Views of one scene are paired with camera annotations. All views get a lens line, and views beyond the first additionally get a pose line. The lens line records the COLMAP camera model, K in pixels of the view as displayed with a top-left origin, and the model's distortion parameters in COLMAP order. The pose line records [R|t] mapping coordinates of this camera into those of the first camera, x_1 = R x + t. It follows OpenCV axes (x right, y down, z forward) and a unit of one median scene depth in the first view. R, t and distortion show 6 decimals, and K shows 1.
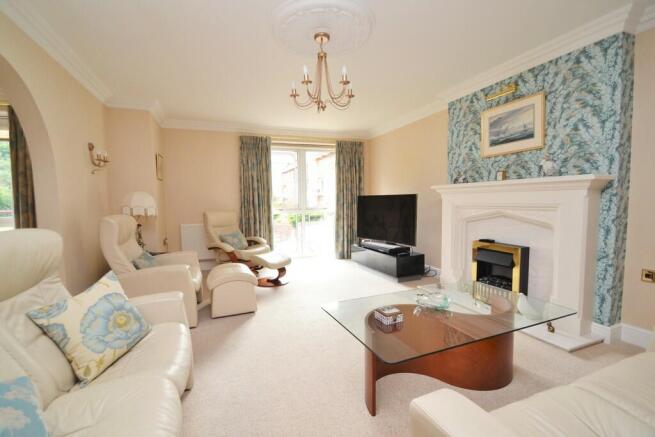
lens RADIAL K [[289.3, 0, 322.9], [0, 289.3, 218.7], [0, 0, 1]] dist [0.043420, -0.022958]
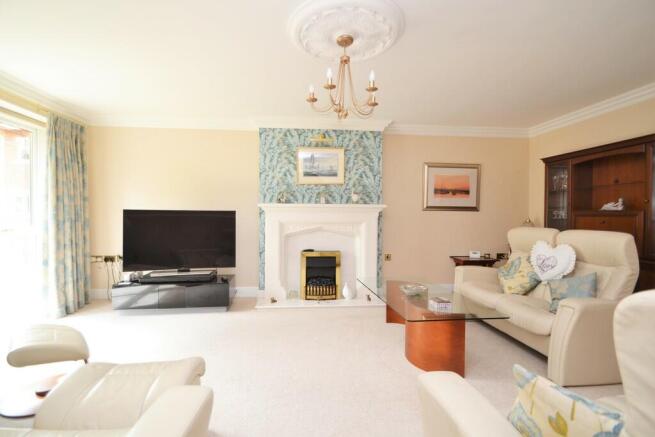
lens RADIAL K [[289.3, 0, 322.9], [0, 289.3, 218.7], [0, 0, 1]] dist [0.043420, -0.022958]
pose [[0.290980, 0.029171, 0.956284, -0.610539], [0.054639, 0.997397, -0.047050, -0.000301], [-0.955168, 0.065941, 0.288629, 0.590727]]
